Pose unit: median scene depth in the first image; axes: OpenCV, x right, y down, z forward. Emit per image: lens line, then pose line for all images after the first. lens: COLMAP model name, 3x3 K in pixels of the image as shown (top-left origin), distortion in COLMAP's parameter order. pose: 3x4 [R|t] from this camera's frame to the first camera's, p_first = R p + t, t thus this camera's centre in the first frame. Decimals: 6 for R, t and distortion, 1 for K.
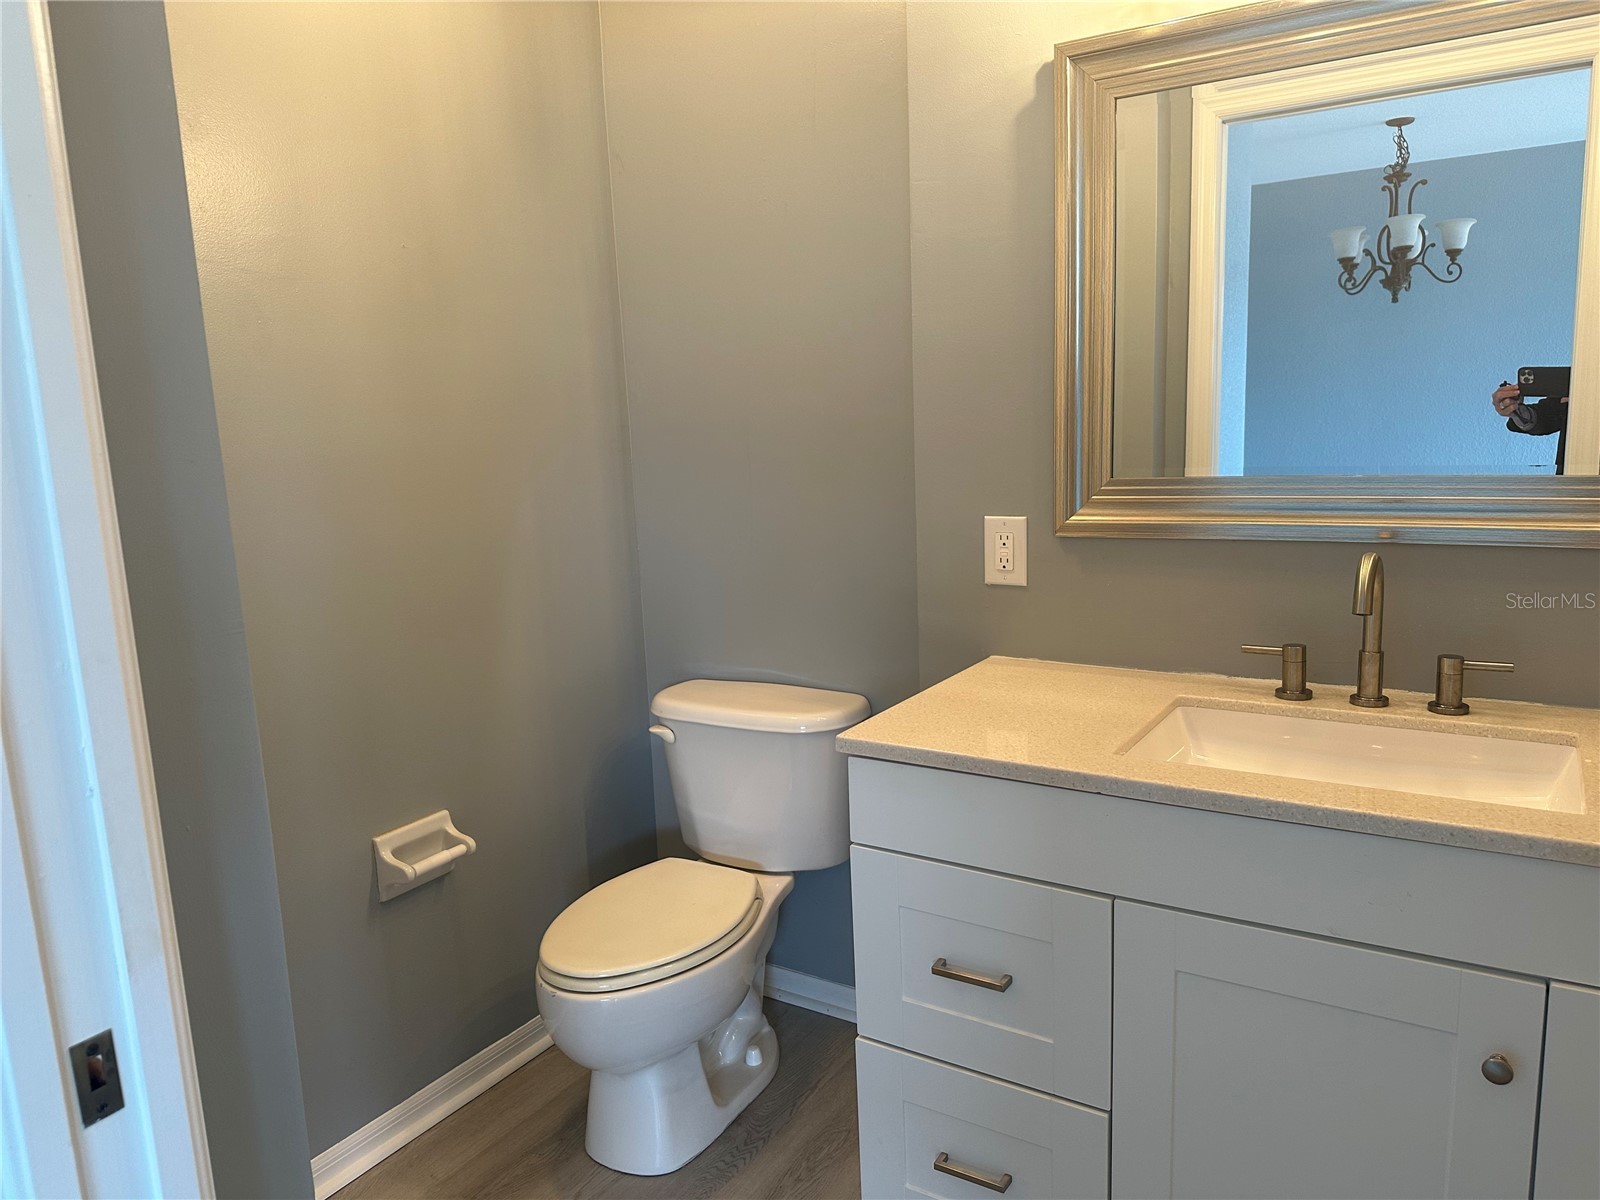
lens RADIAL K [[1120.1, 0, 797.7], [0, 1120.1, 583.6], [0, 0, 1]] dist [0.050184, -0.062800]
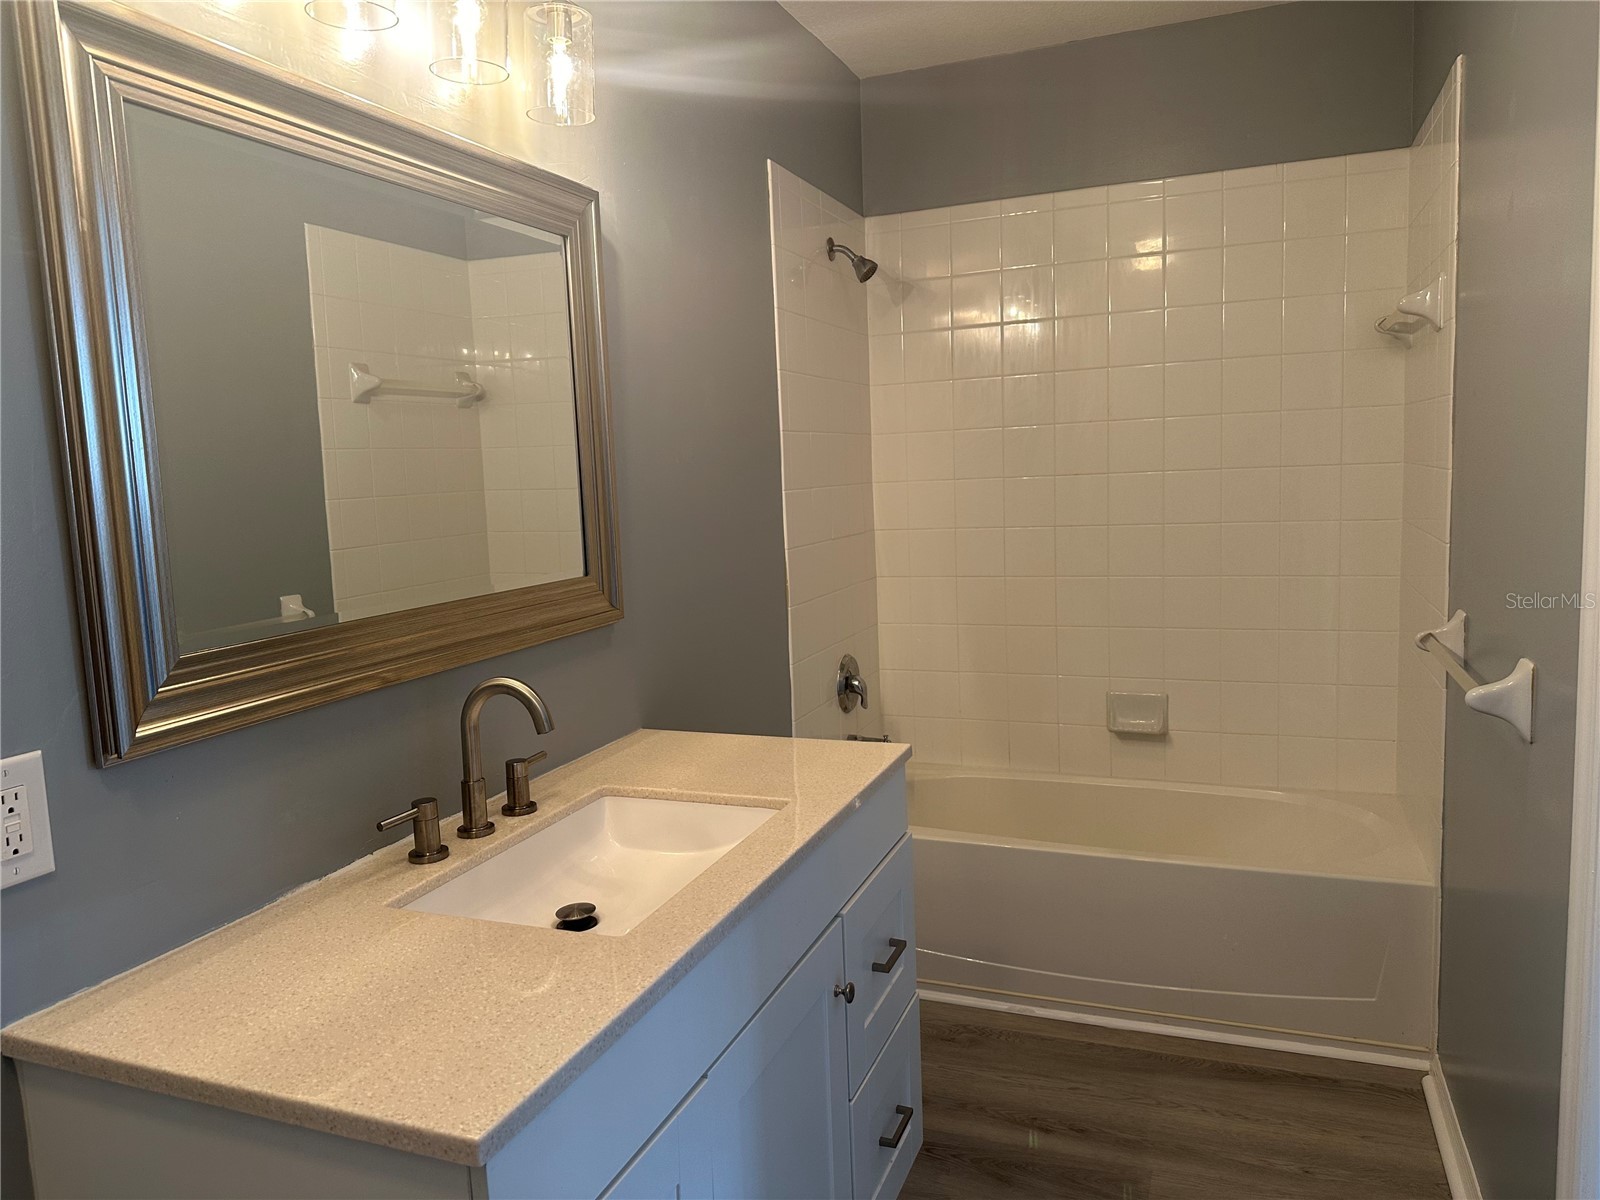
lens RADIAL K [[1120.1, 0, 797.7], [0, 1120.1, 583.6], [0, 0, 1]] dist [0.050184, -0.062800]
pose [[-0.128063, -0.065341, 0.989611, -0.440213], [0.212189, 0.972917, 0.091698, -0.123294], [-0.968801, 0.221727, -0.110730, 0.745677]]
